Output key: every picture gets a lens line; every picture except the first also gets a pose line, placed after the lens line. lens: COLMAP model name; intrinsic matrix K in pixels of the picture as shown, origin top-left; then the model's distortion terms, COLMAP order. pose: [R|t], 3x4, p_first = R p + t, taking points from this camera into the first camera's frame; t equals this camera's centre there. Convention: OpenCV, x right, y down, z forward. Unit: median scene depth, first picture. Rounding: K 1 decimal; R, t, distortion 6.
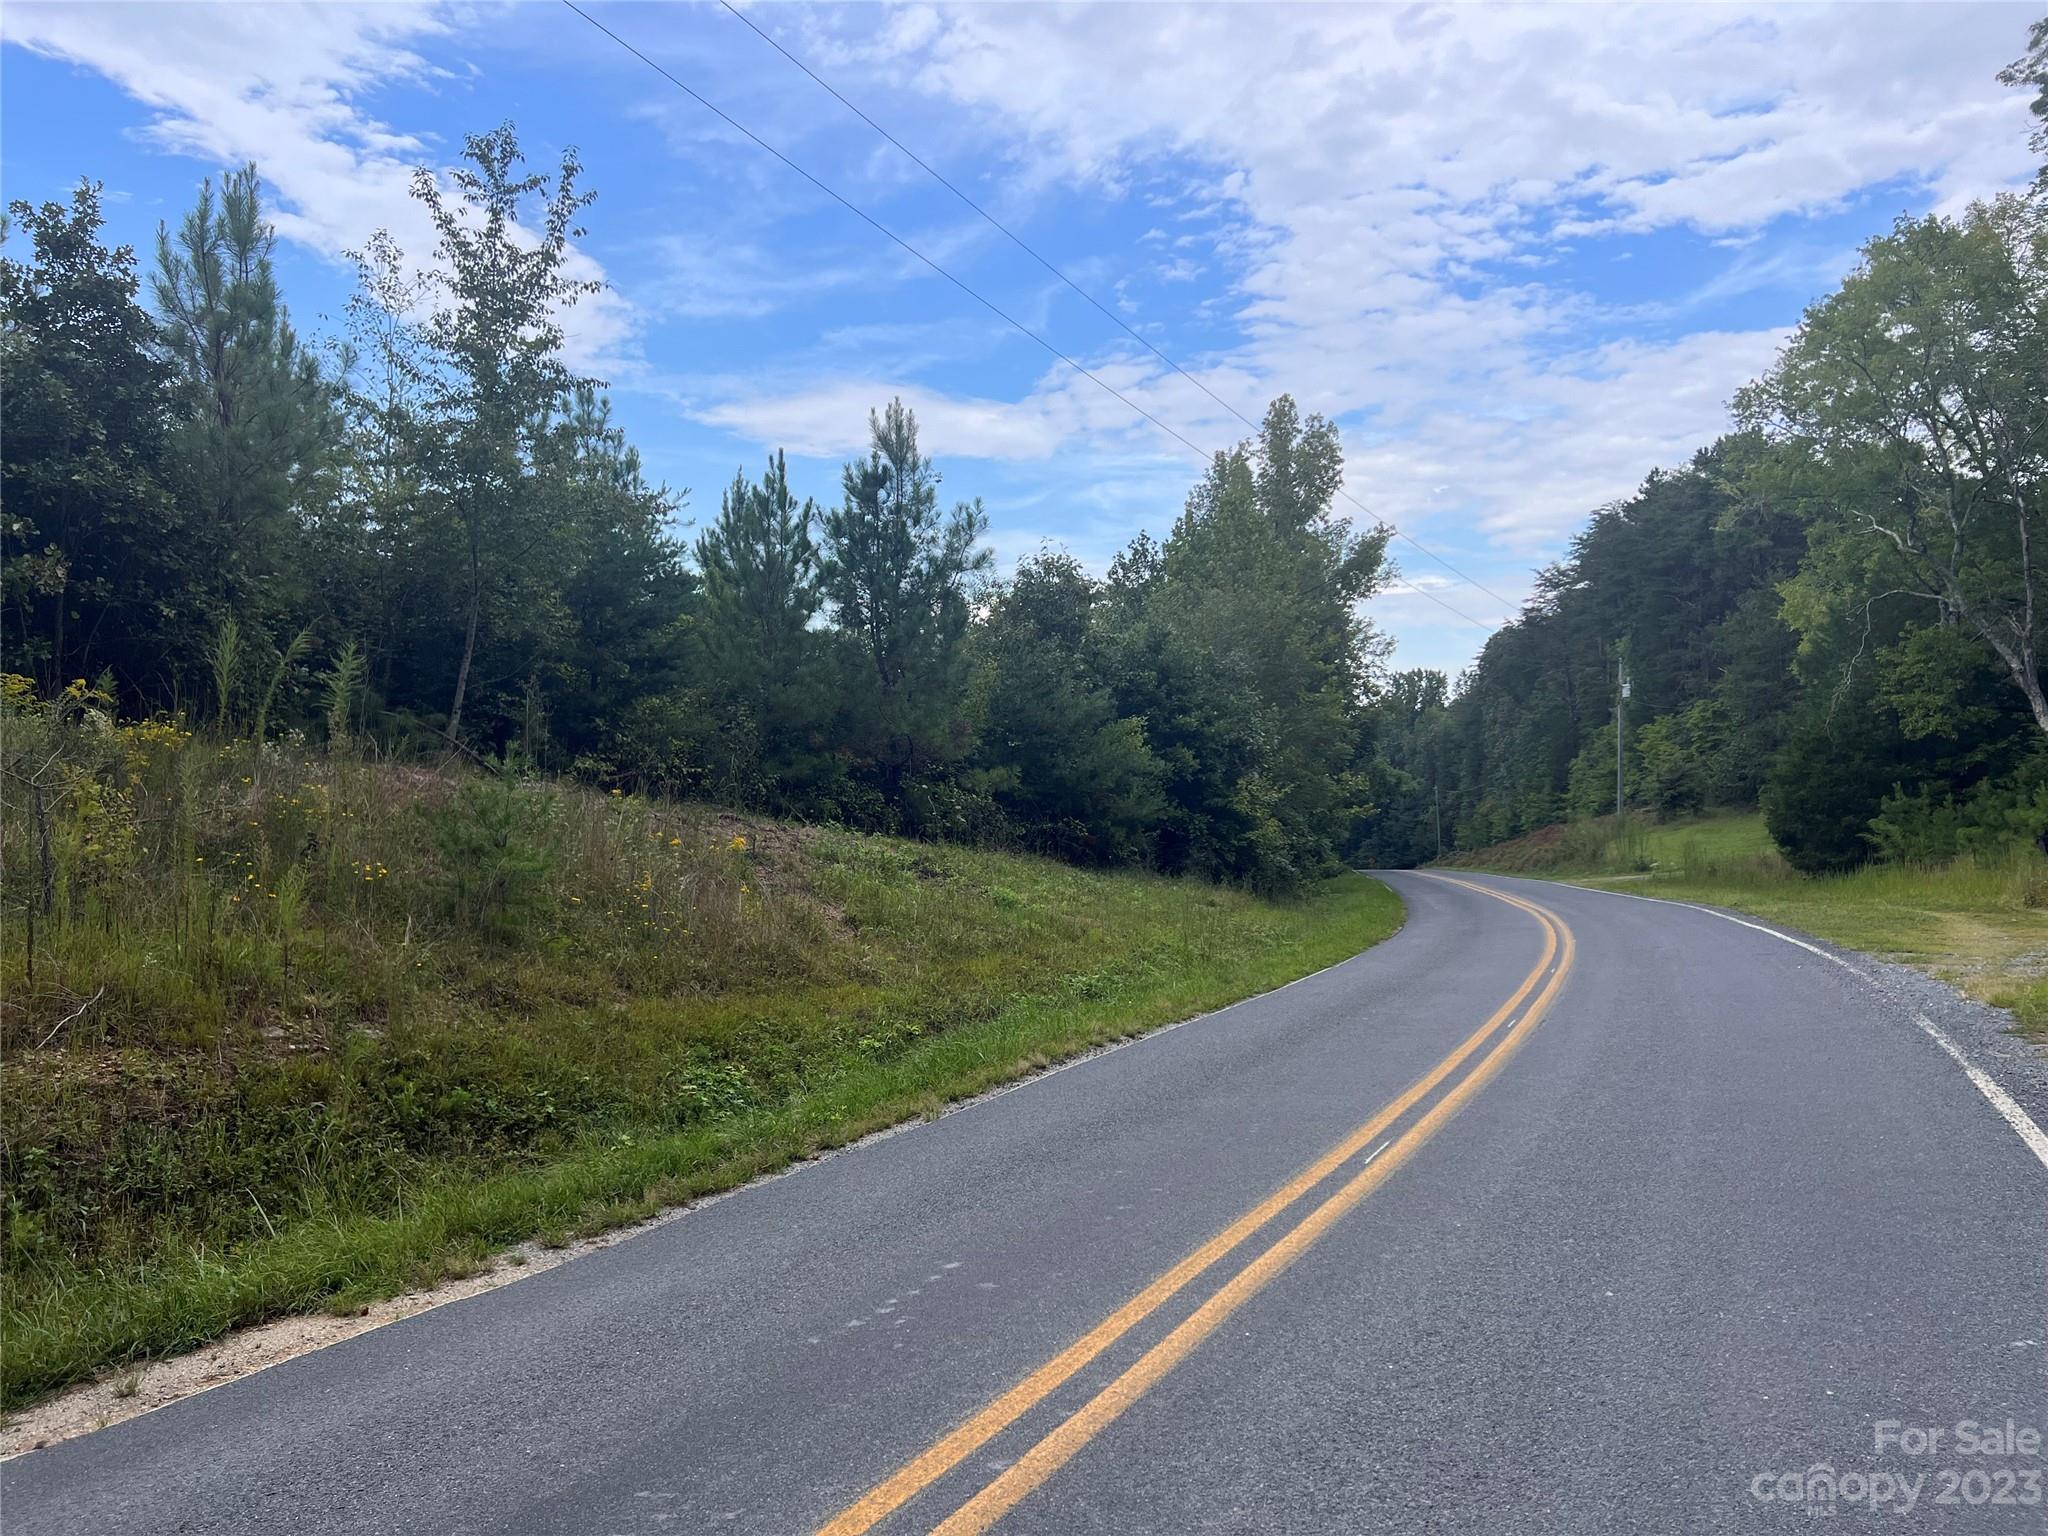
lens RADIAL K [[1525.6, 0, 1019.5], [0, 1525.6, 763.0], [0, 0, 1]] dist [0.097966, -0.132868]
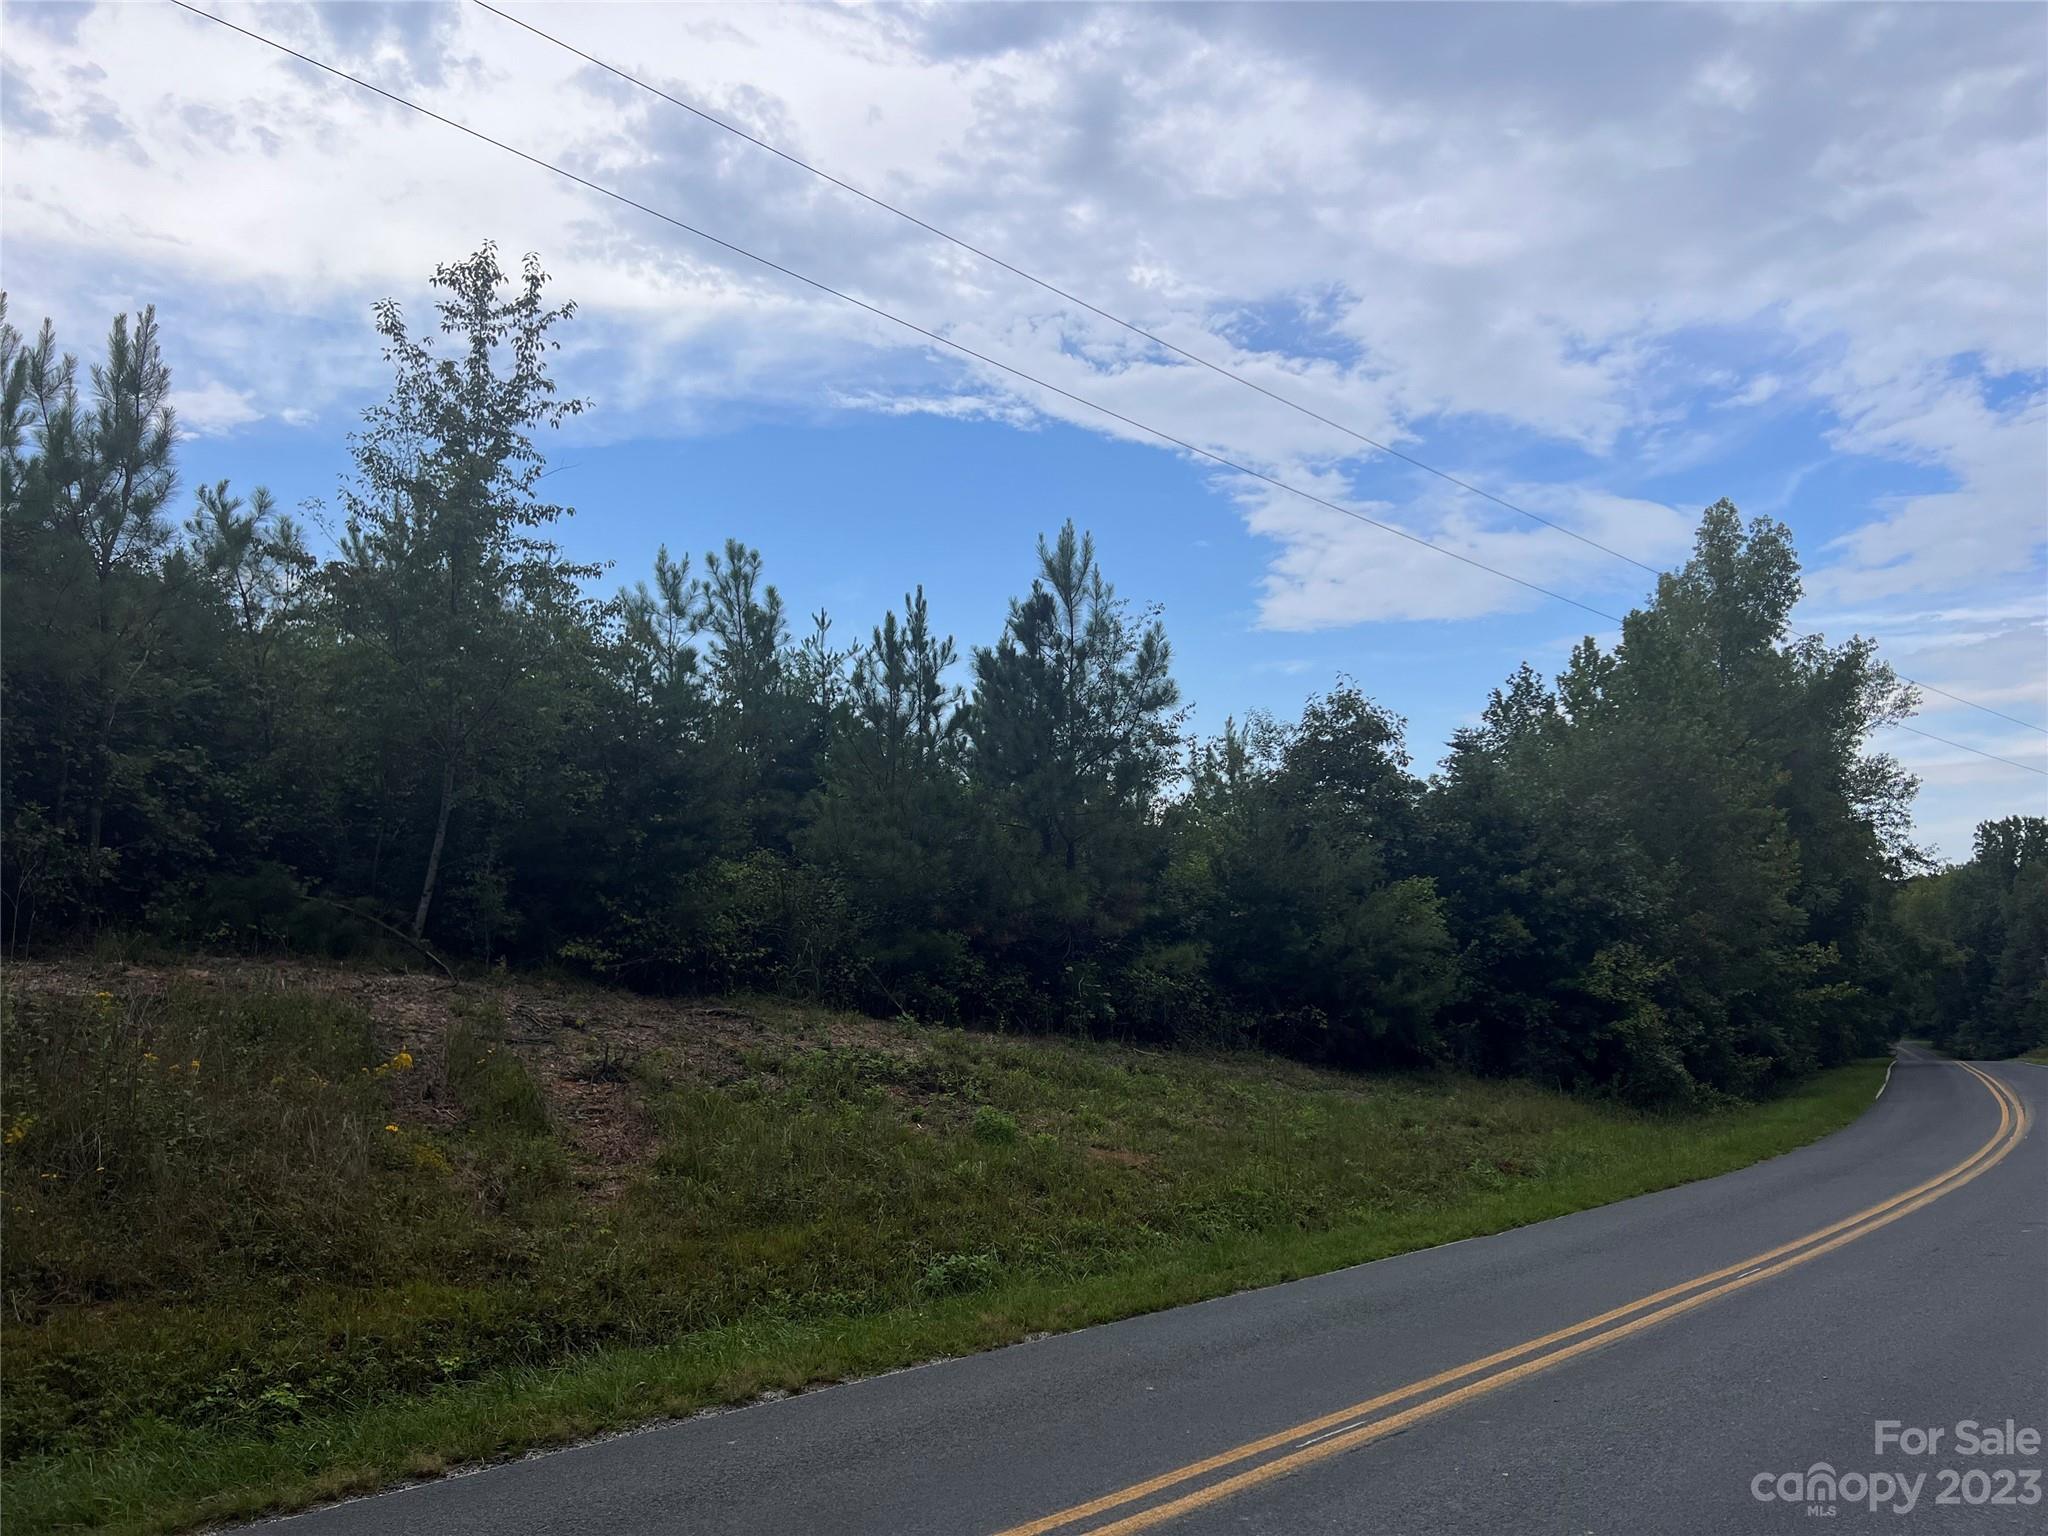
lens RADIAL K [[1525.6, 0, 1019.5], [0, 1525.6, 763.0], [0, 0, 1]] dist [0.097966, -0.132868]
pose [[0.946988, -0.055654, -0.316413, 0.121320], [0.018836, 0.992805, -0.118249, 0.001486], [0.320717, 0.106021, 0.941223, 0.141895]]
